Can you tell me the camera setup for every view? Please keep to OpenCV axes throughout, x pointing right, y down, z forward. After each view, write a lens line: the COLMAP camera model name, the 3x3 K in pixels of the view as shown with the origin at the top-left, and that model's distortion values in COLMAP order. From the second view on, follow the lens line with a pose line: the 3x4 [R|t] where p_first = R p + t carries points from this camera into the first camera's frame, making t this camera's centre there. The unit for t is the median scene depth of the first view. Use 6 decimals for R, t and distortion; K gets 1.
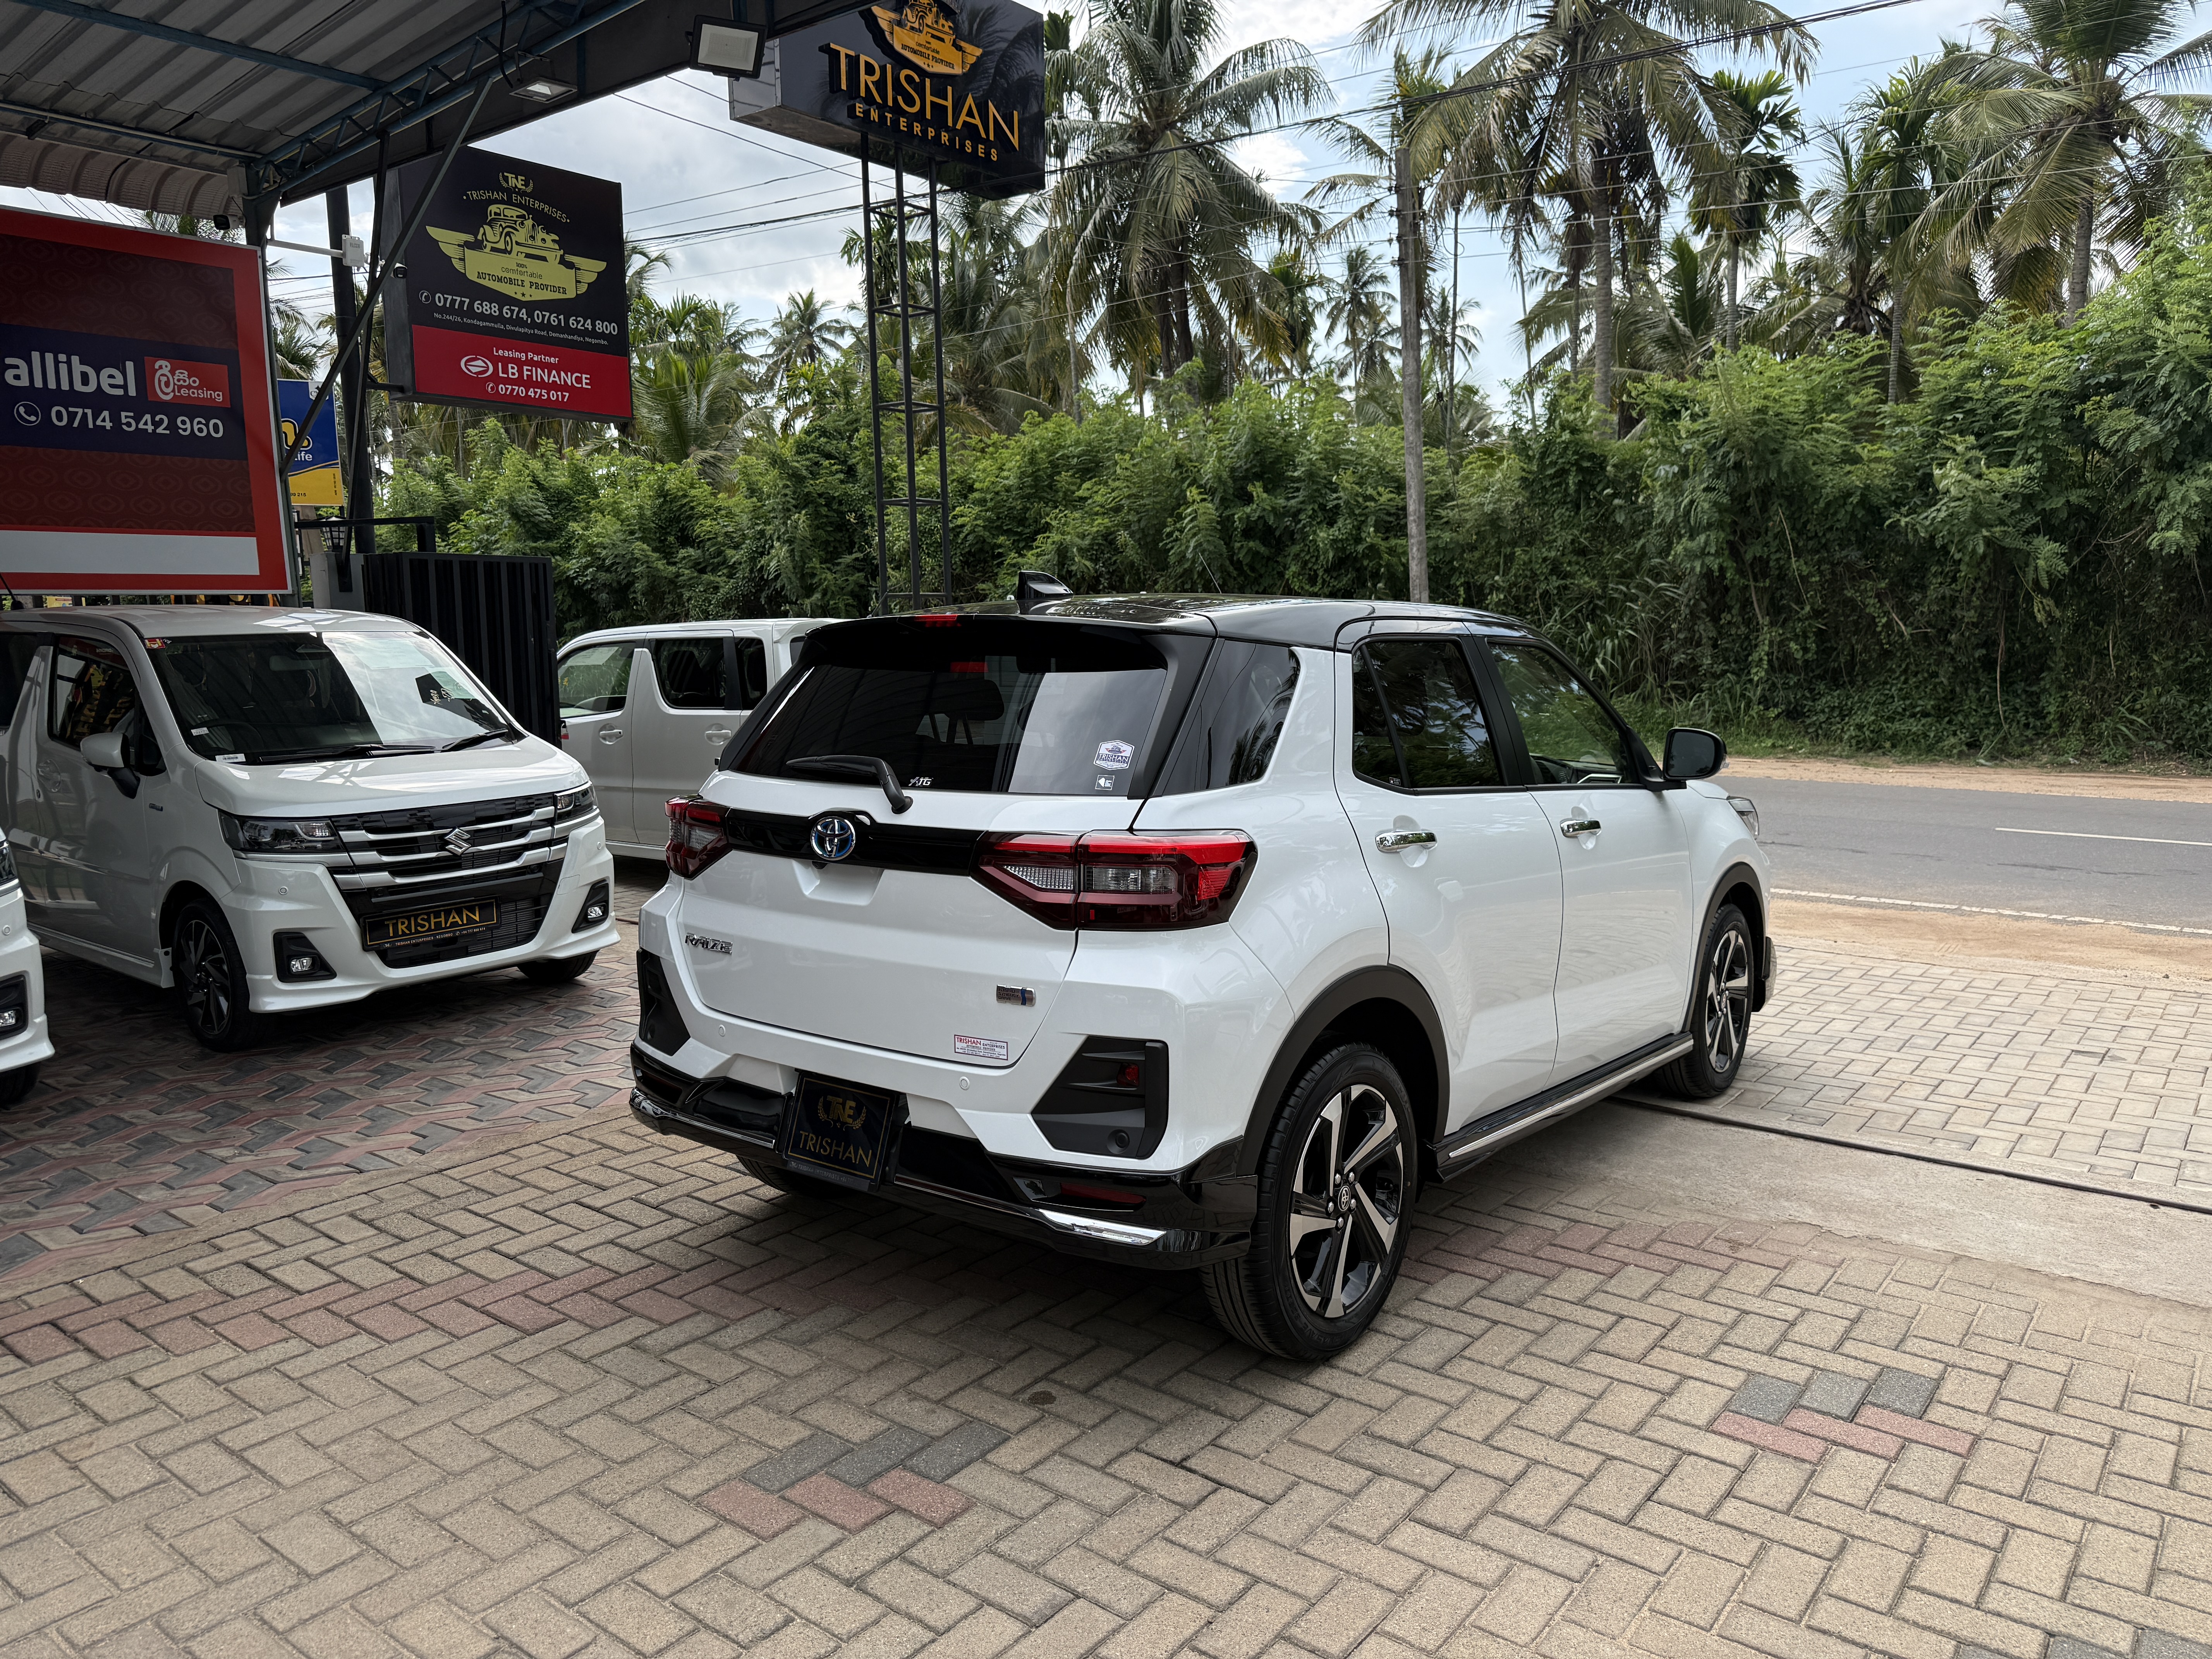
lens RADIAL K [[1578.8, 0, 1112.6], [0, 1578.8, 847.0], [0, 0, 1]] dist [0.020233, -0.028634]
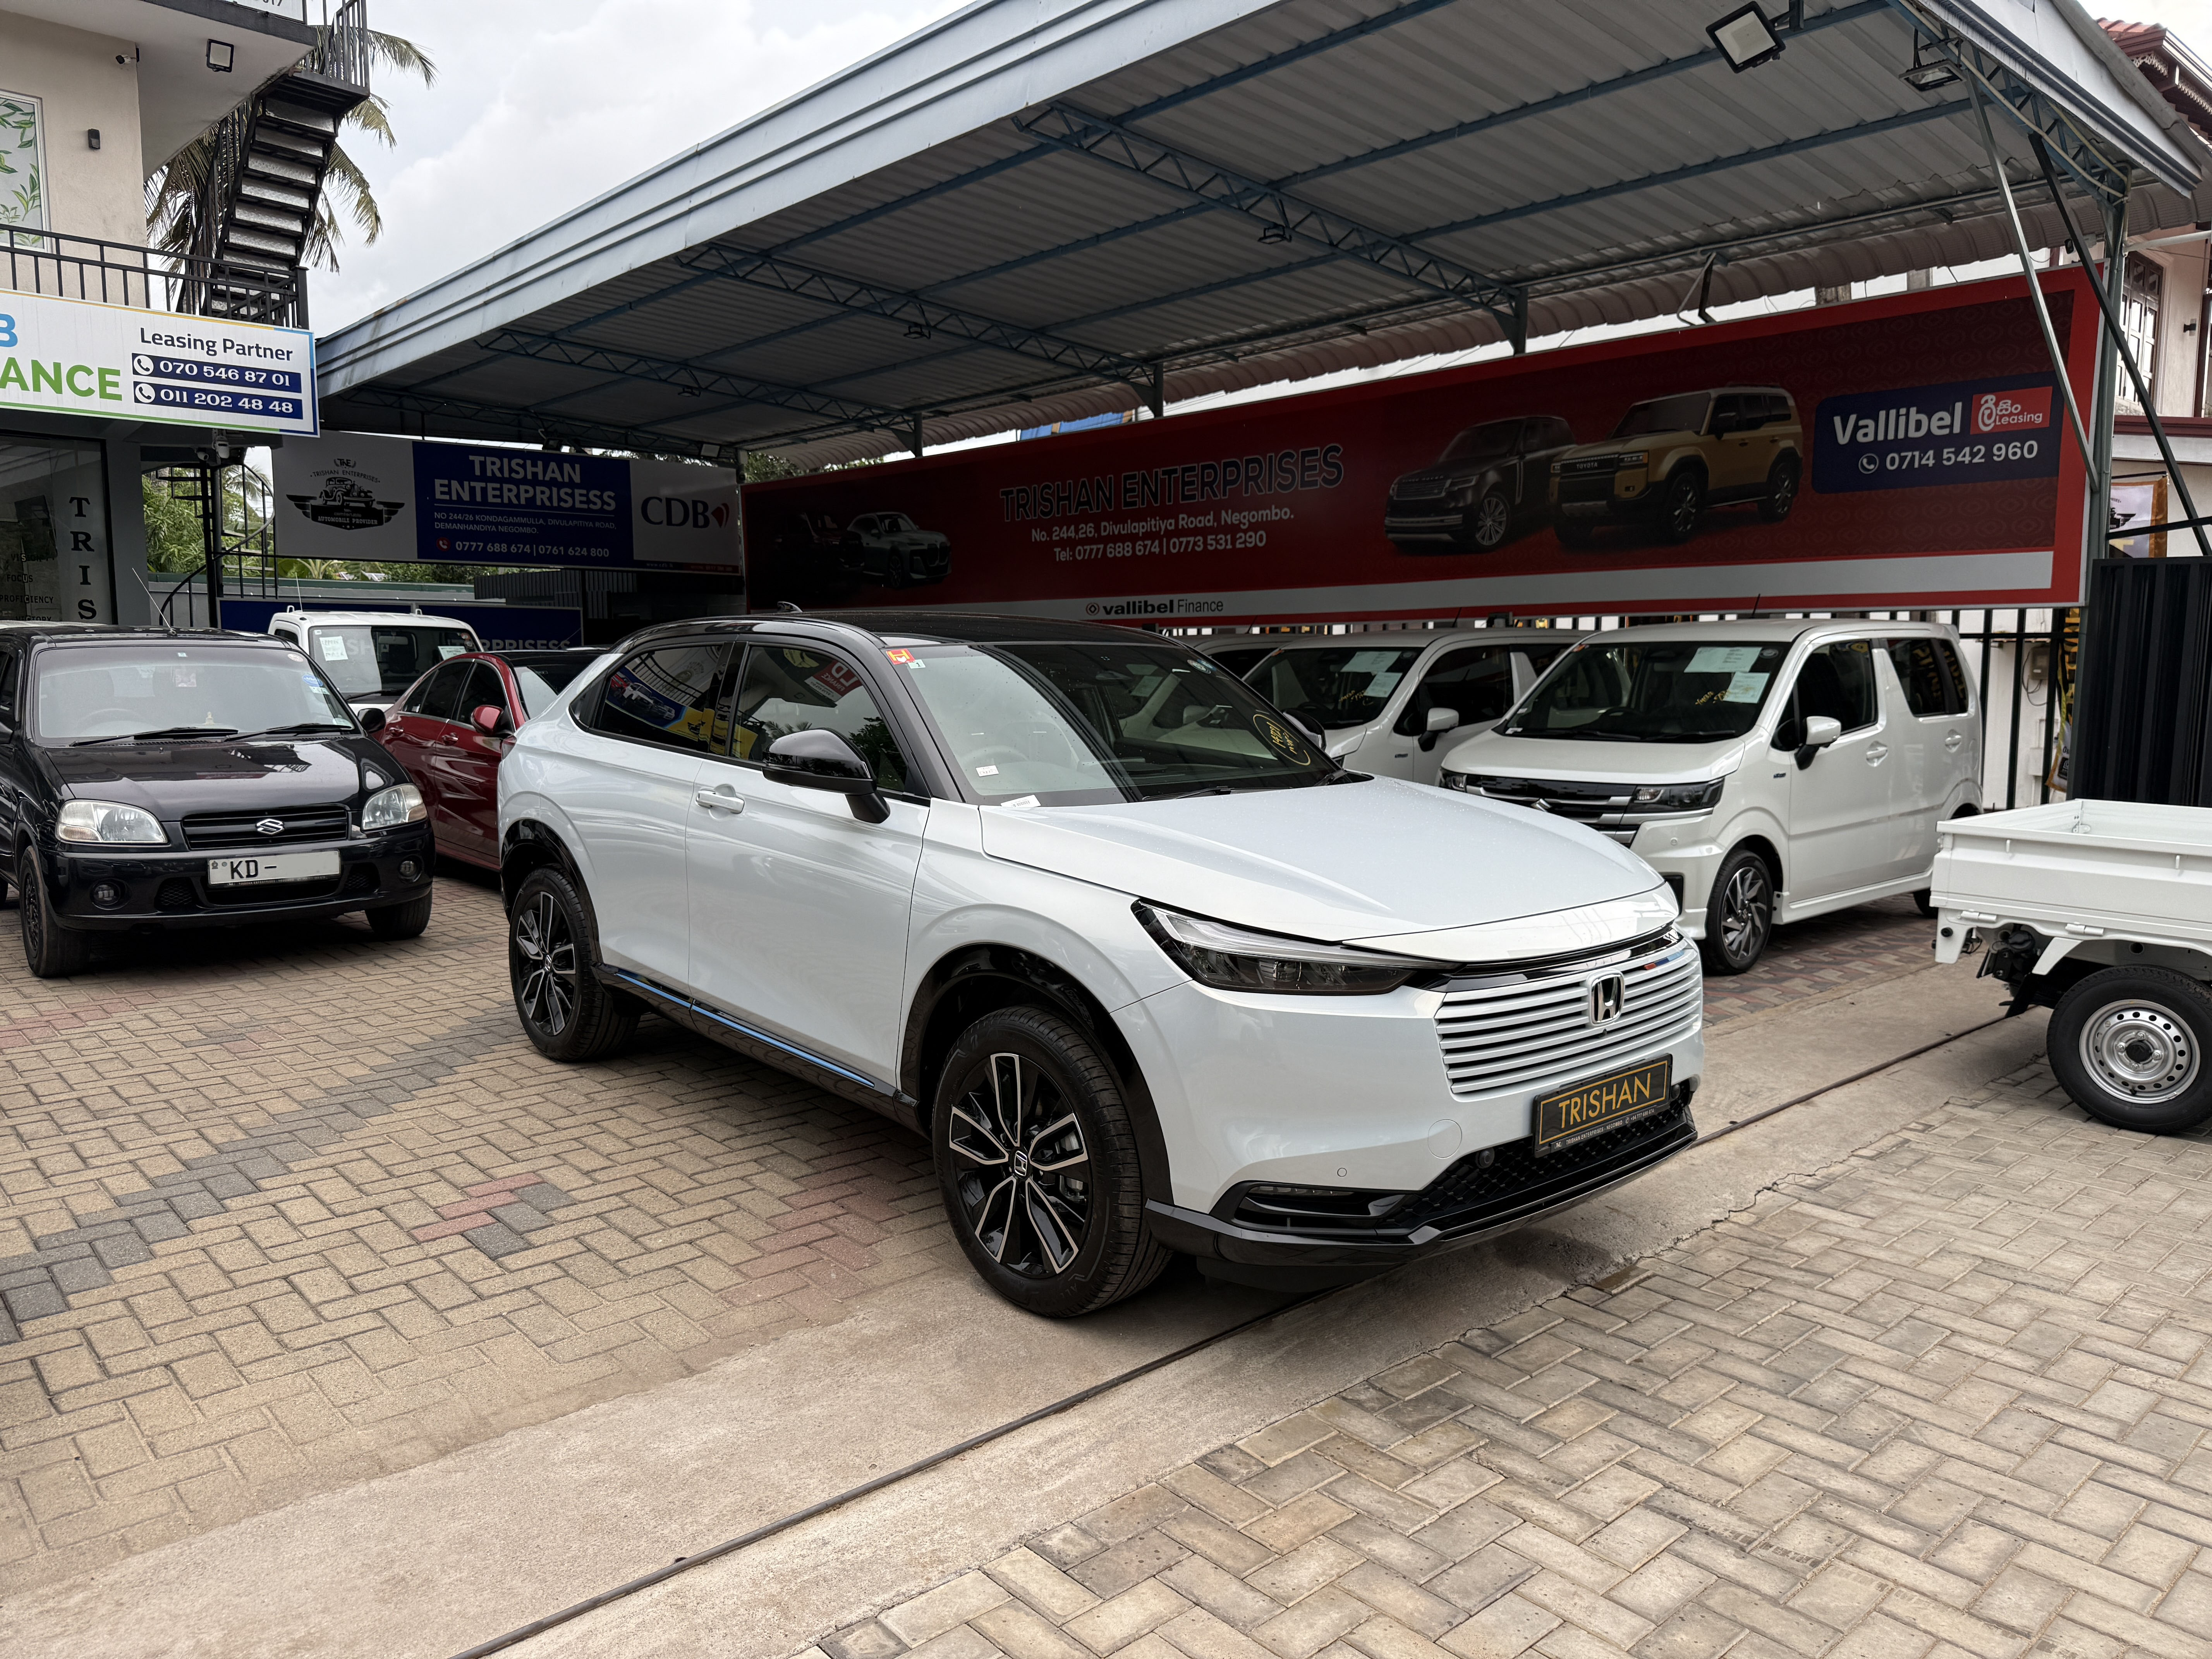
lens RADIAL K [[1578.8, 0, 1084.9], [0, 1578.8, 841.3], [0, 0, 1]] dist [0.020233, -0.028634]
pose [[-0.189379, 0.124487, -0.973981, 0.597848], [-0.142597, 0.977928, 0.152718, -0.081253], [0.971495, 0.167808, -0.167447, 0.606809]]
